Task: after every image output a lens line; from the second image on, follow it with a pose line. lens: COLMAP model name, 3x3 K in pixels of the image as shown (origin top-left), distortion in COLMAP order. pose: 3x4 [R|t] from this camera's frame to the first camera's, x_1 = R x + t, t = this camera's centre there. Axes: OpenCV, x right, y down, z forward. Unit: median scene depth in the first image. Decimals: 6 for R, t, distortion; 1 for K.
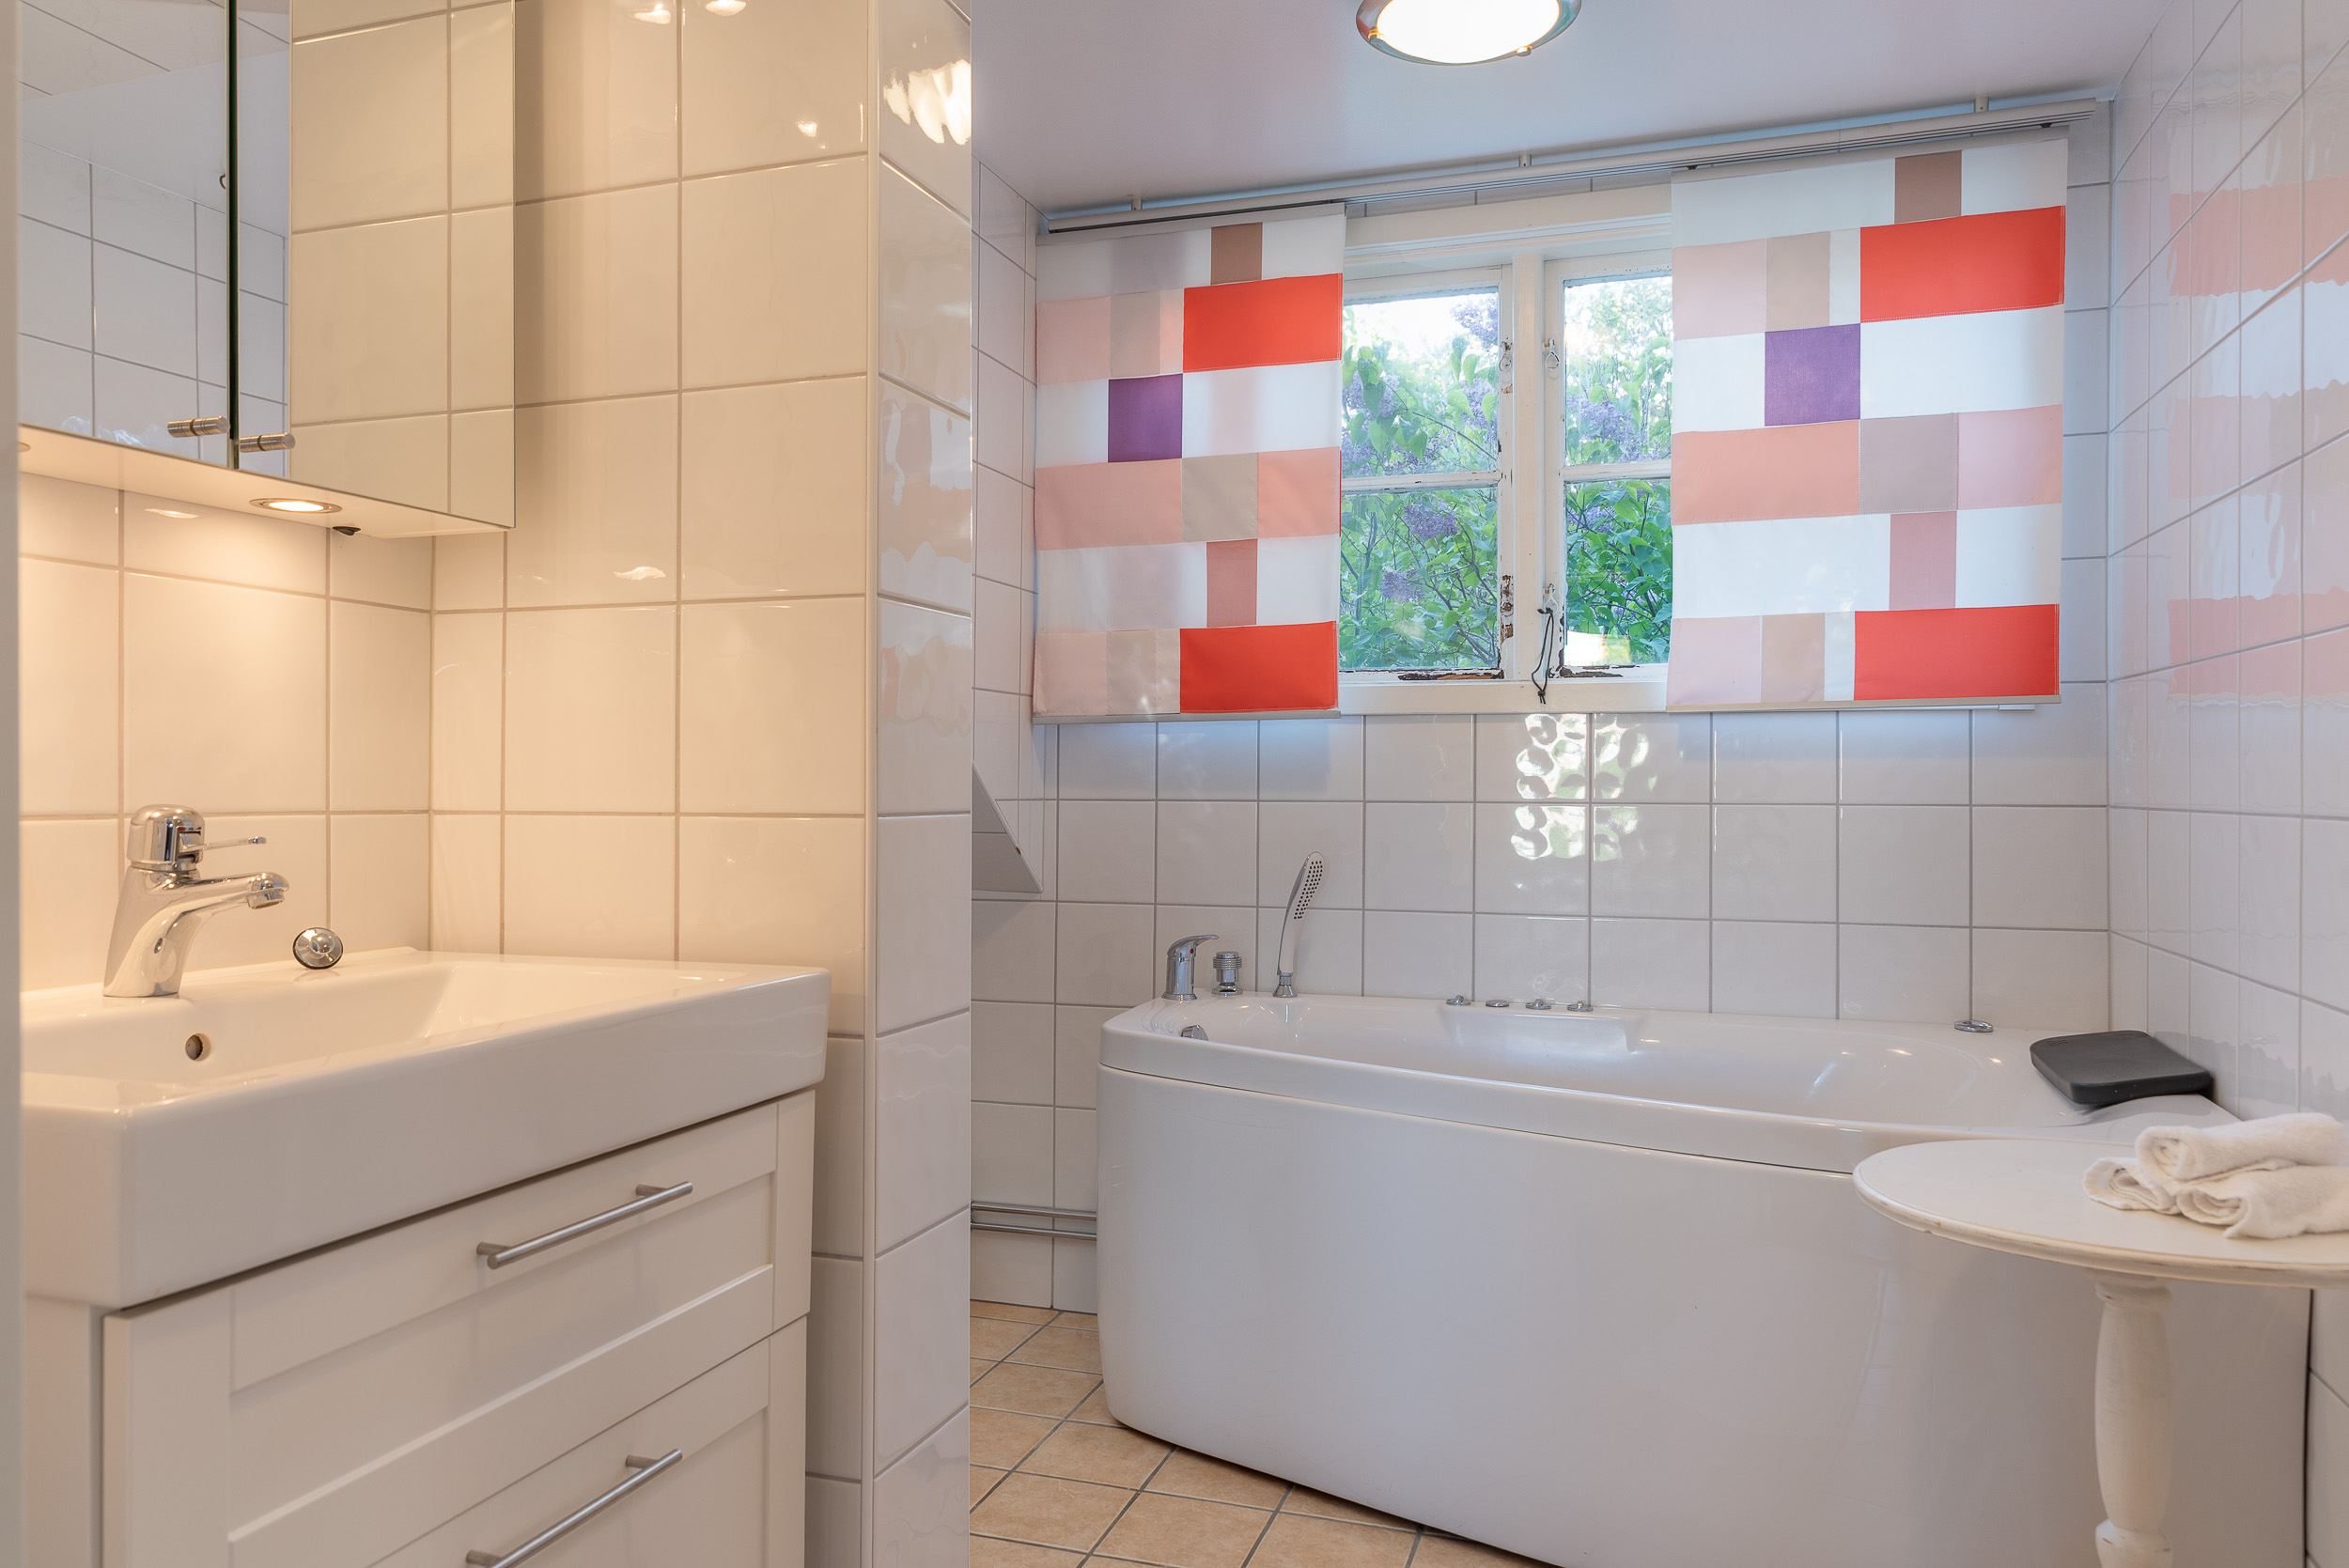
lens RADIAL K [[1594.5, 0, 1174.5], [0, 1594.5, 784.0], [0, 0, 1]] dist [0.001417, -0.000247]
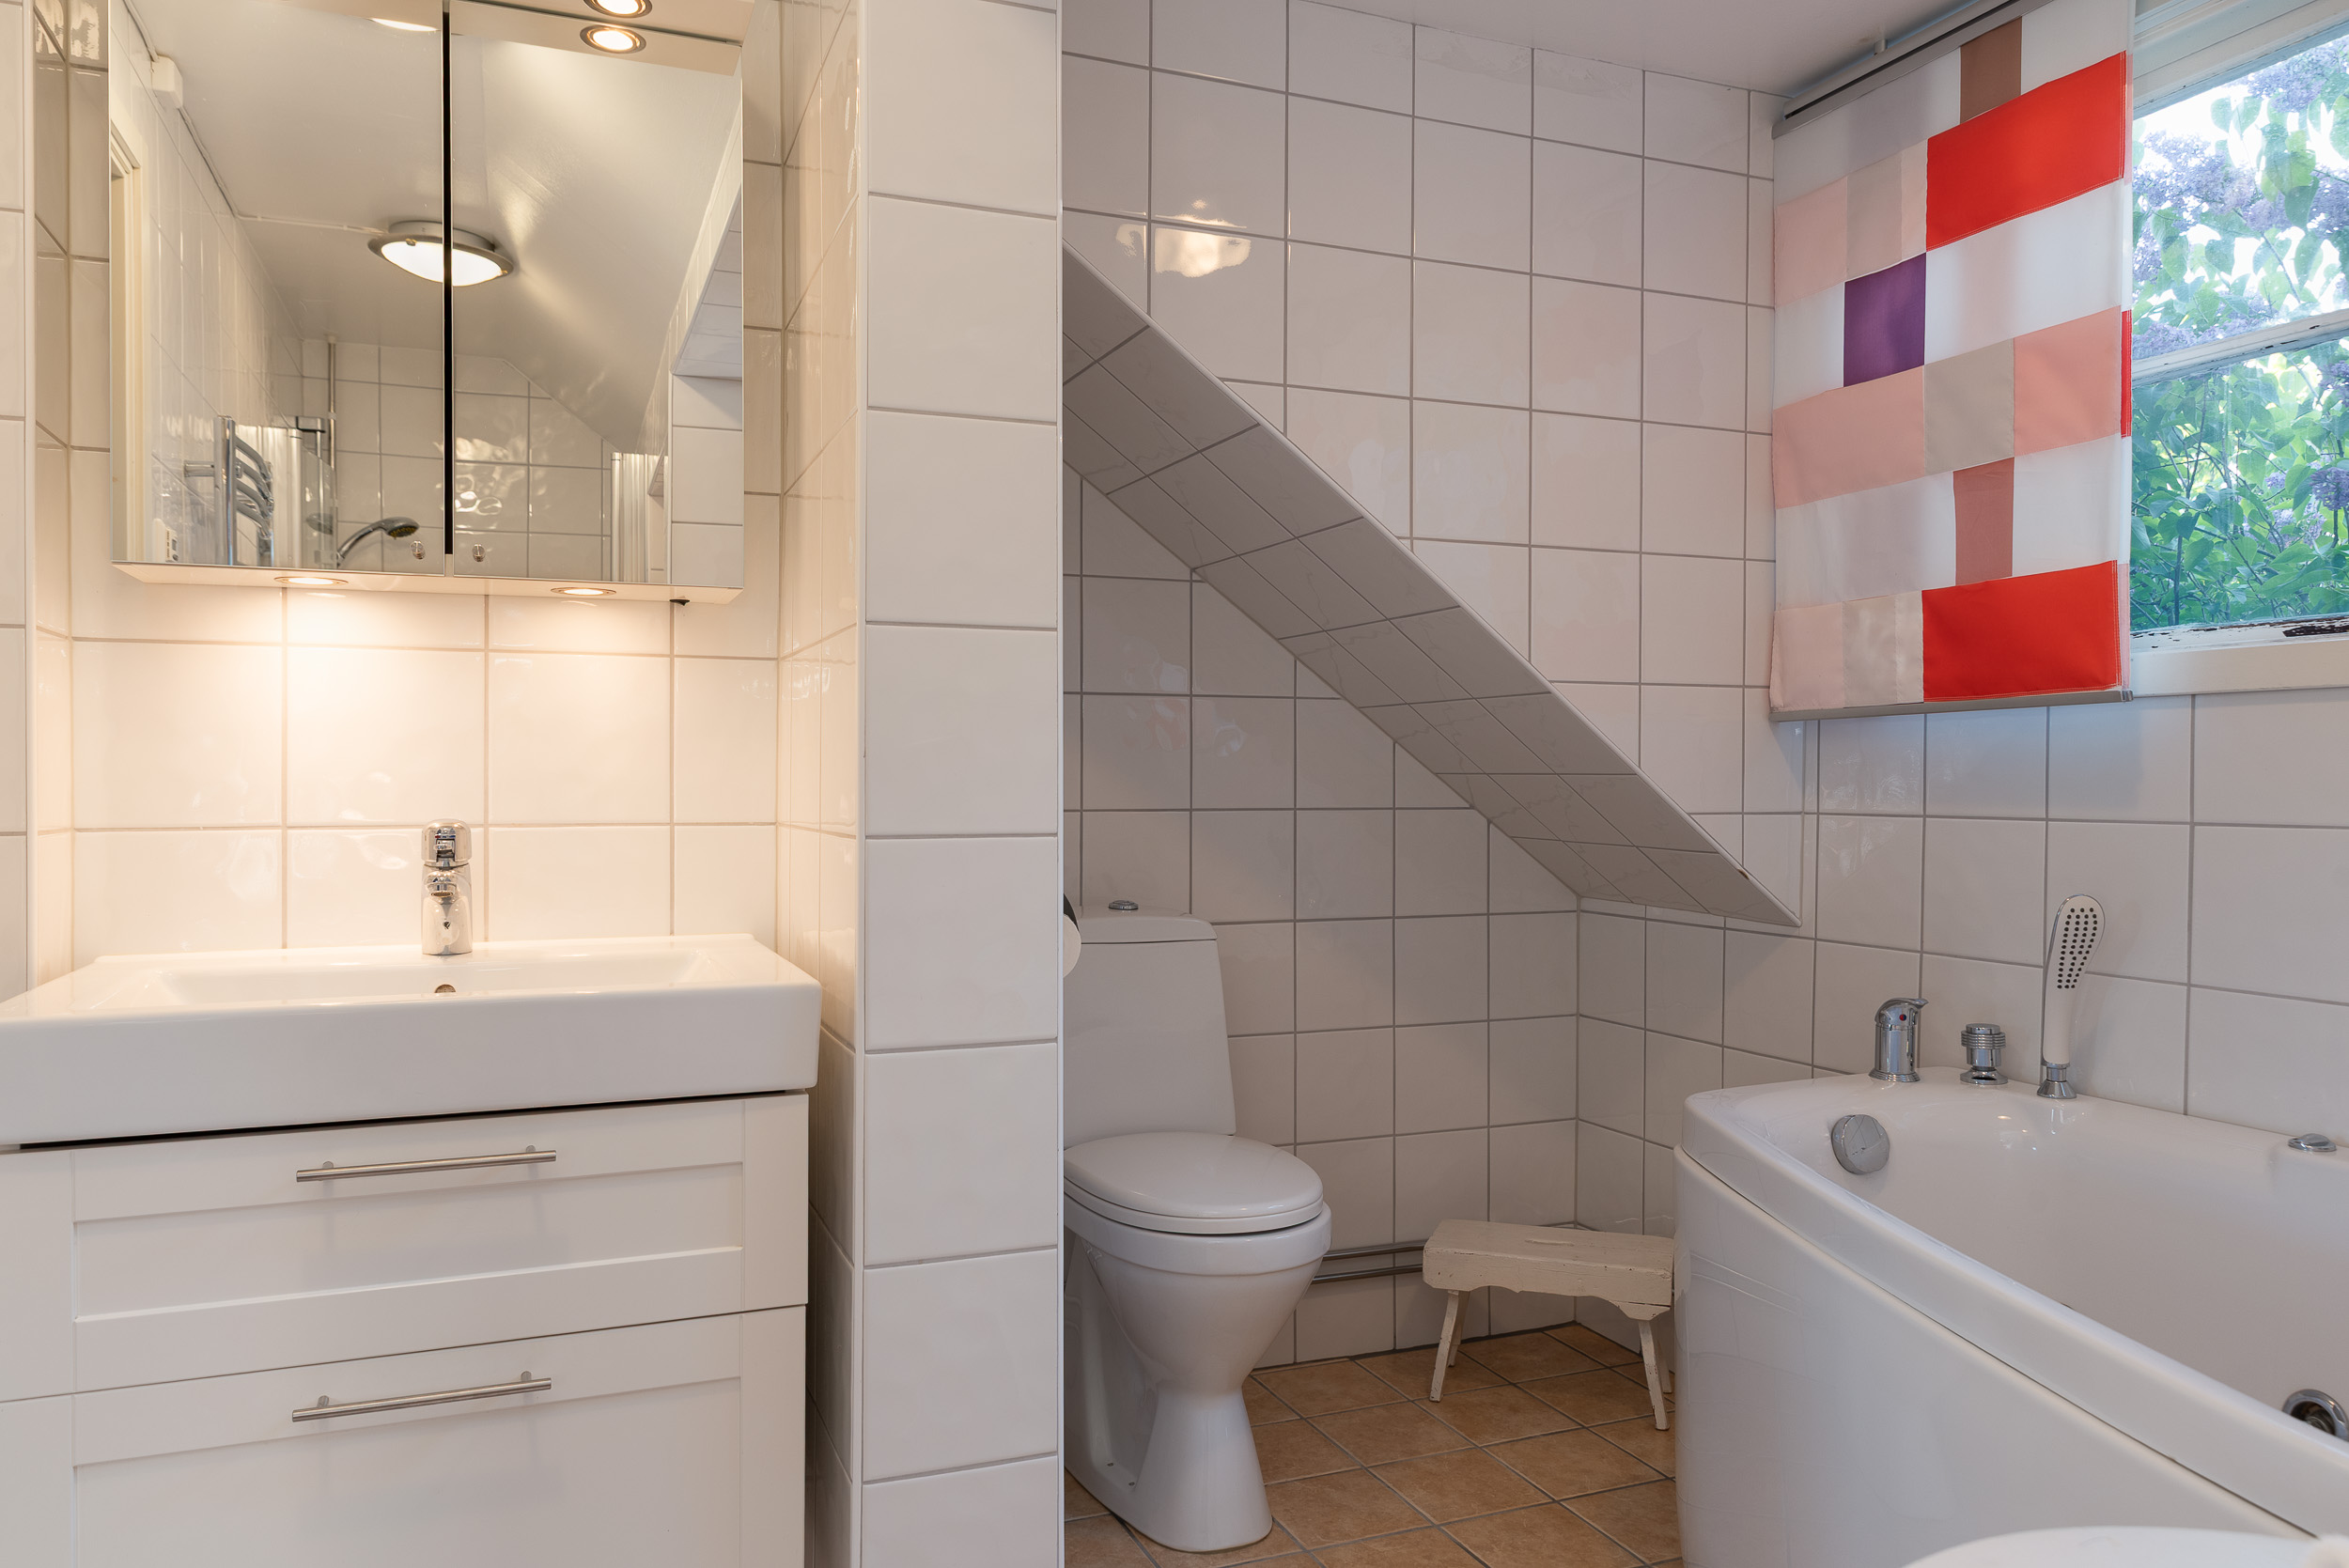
lens RADIAL K [[1621.1, 0, 1174.5], [0, 1621.1, 784.0], [0, 0, 1]] dist [0.010198, 0.004185]
pose [[0.652435, 0.000035, -0.757845, 0.357616], [0.002234, 0.999996, 0.001969, -0.008005], [0.757842, -0.002977, 0.652432, 0.227843]]
